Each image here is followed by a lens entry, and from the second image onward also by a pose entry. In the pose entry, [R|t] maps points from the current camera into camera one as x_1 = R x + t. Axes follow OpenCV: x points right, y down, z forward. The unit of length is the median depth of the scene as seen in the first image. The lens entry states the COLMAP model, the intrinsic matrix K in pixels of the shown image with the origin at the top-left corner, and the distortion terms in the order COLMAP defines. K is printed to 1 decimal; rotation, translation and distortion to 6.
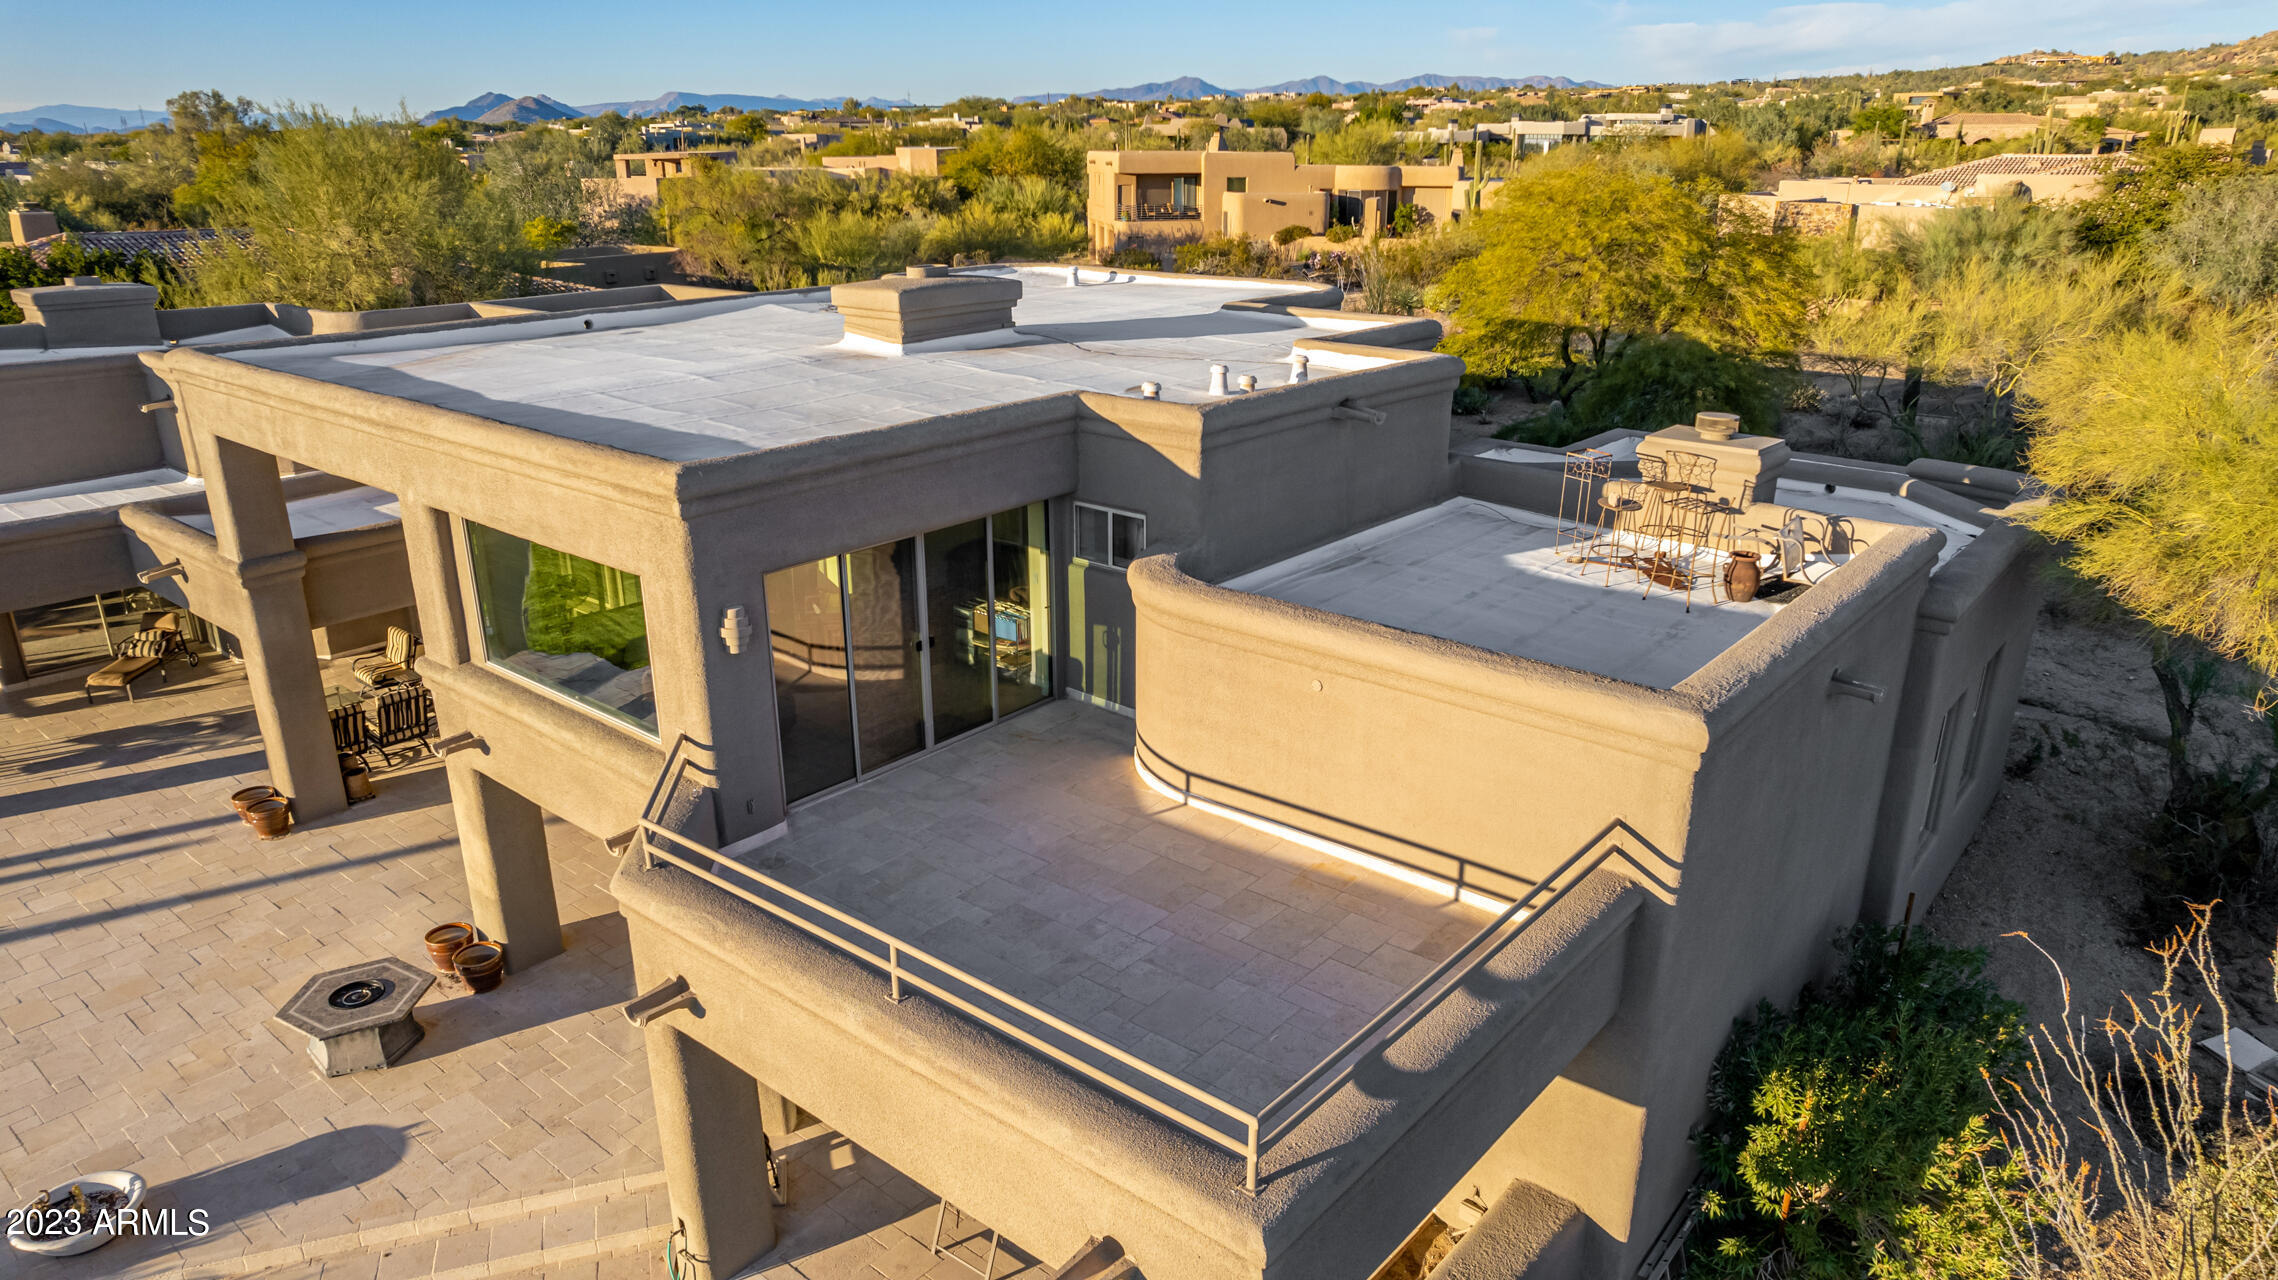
lens RADIAL K [[1470.5, 0, 1129.8], [0, 1470.5, 656.9], [0, 0, 1]] dist [-0.076686, 0.066594]
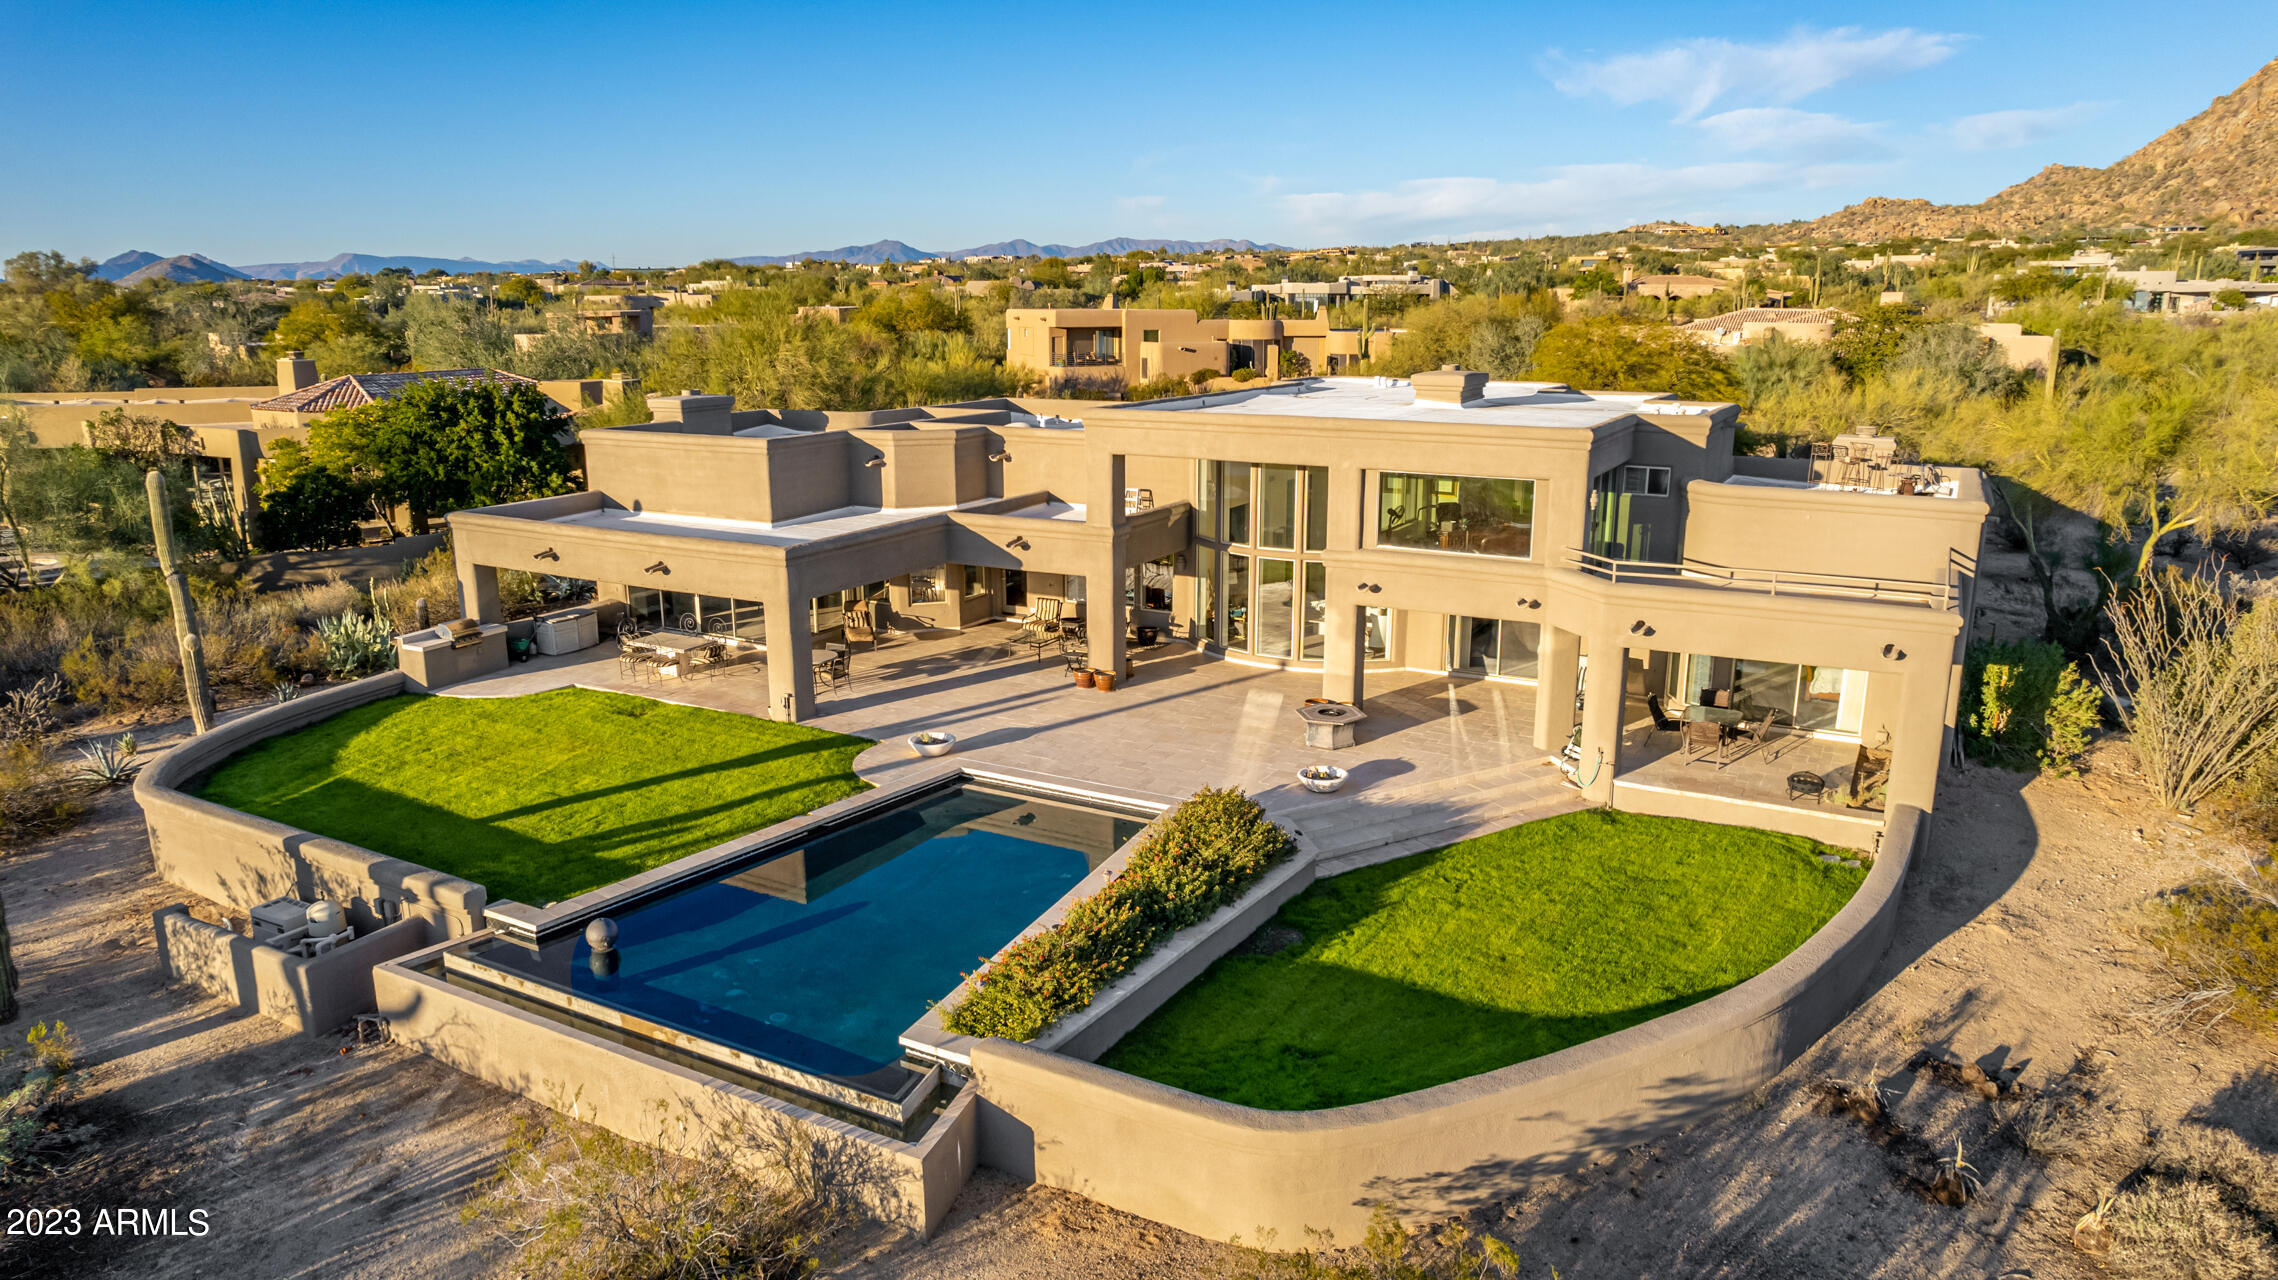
lens RADIAL K [[1470.5, 0, 1129.8], [0, 1470.5, 656.9], [0, 0, 1]] dist [-0.076686, 0.066594]
pose [[0.980730, -0.046284, 0.189807, -0.183032], [0.065245, 0.993347, -0.094896, 0.050959], [-0.184152, 0.105451, 0.977225, -0.144379]]
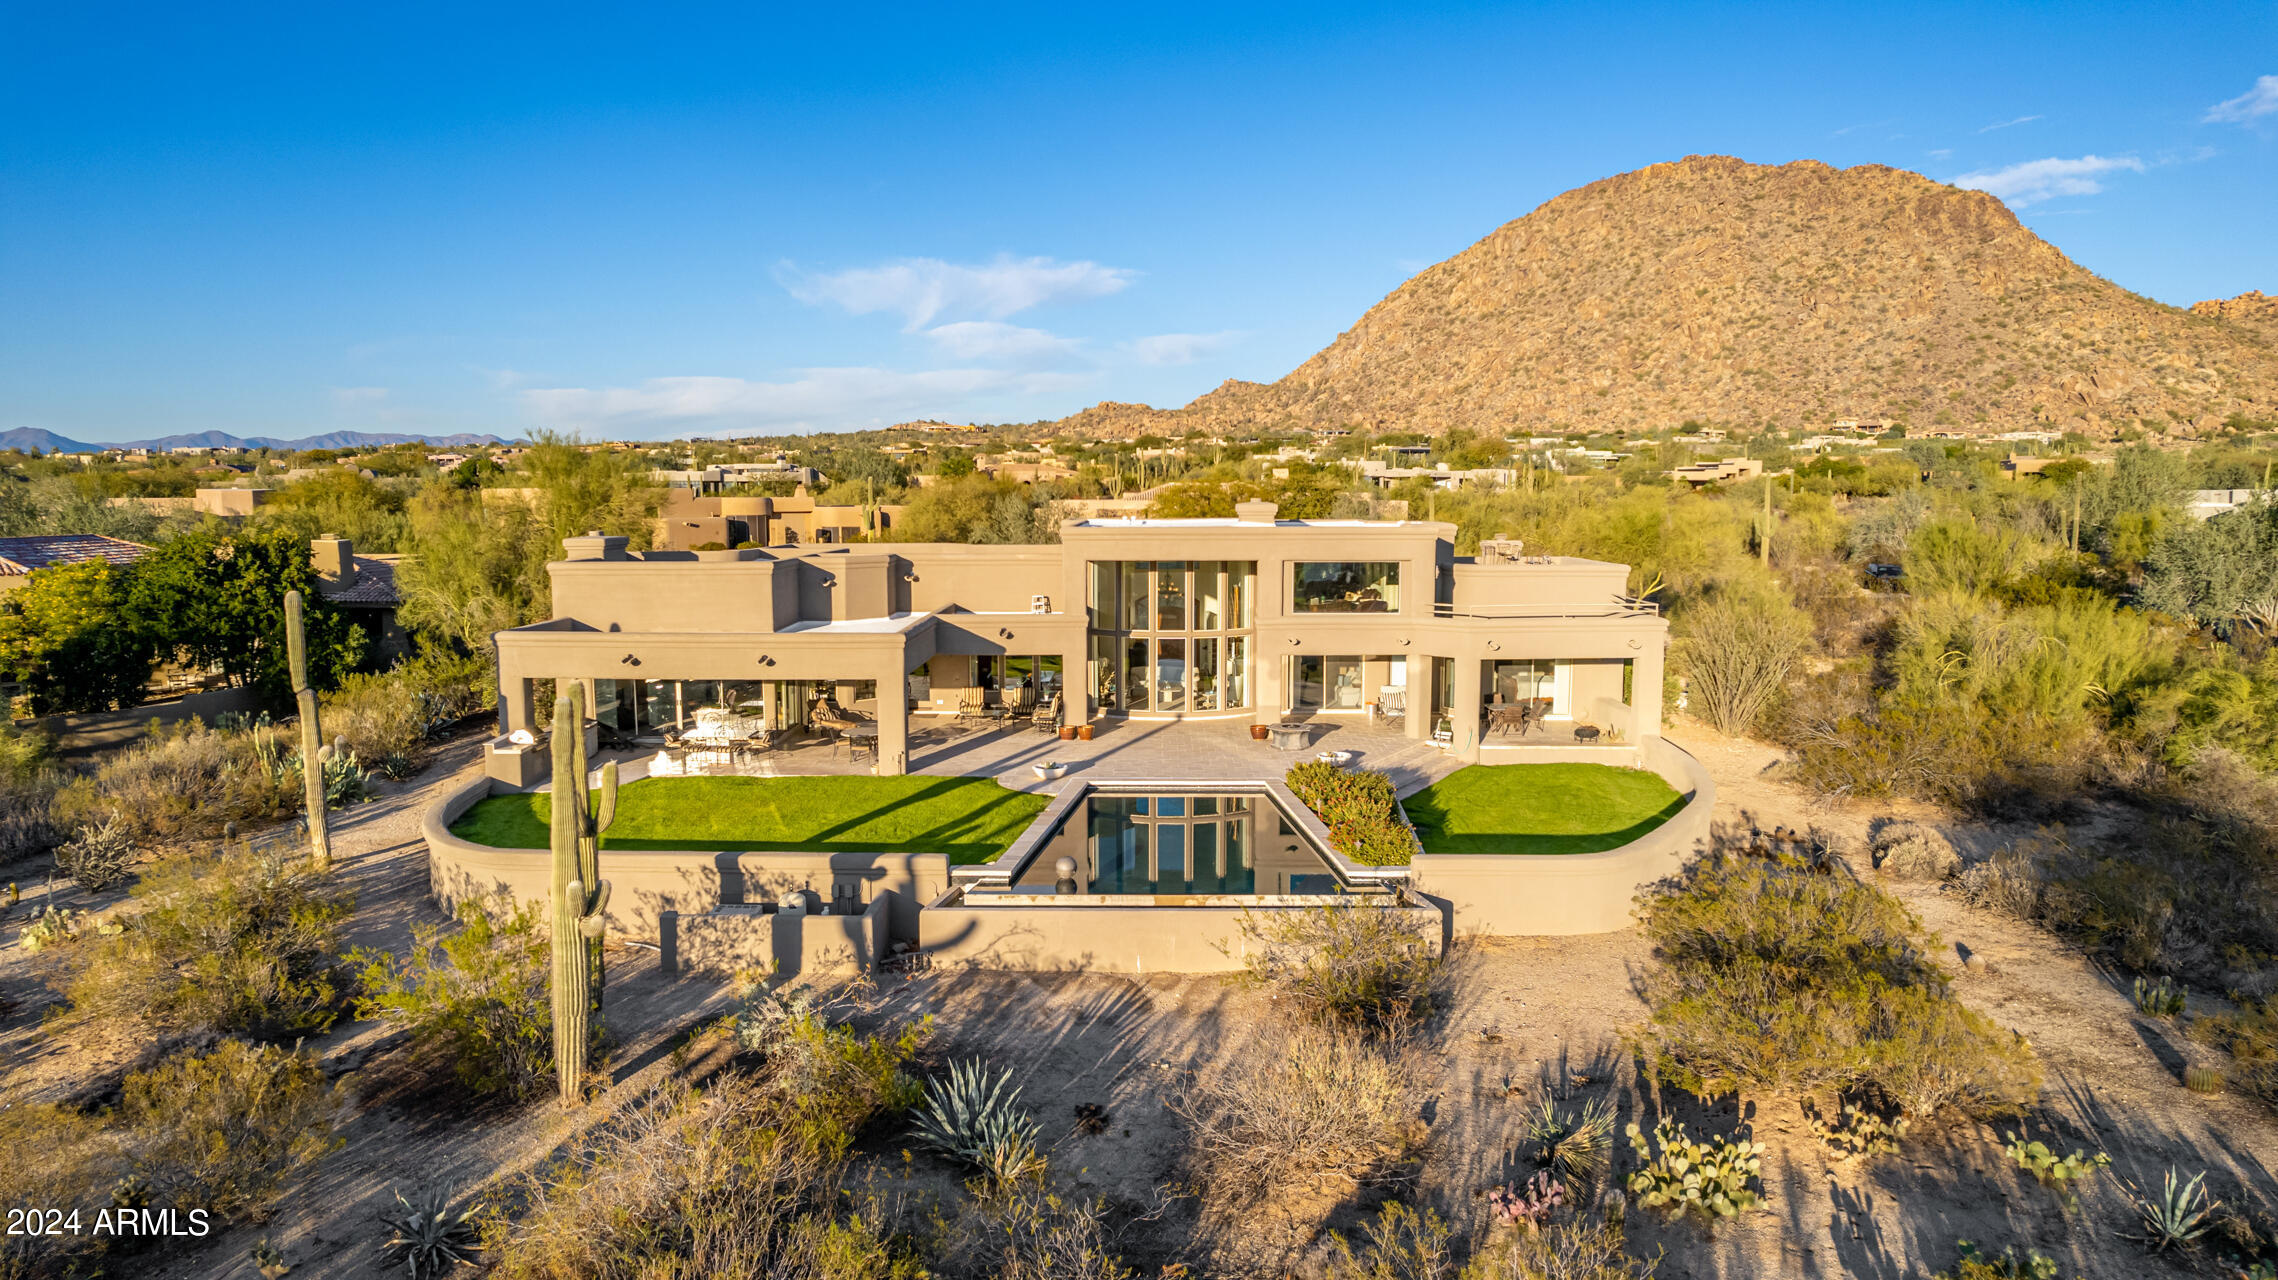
lens RADIAL K [[1479.1, 0, 1139.0], [0, 1479.1, 639.0], [0, 0, 1]] dist [-0.079593, 0.070644]
pose [[0.768839, -0.062148, 0.636416, -0.409417], [0.214100, 0.962840, -0.164624, 0.075152], [-0.602535, 0.262826, 0.753574, -0.166455]]
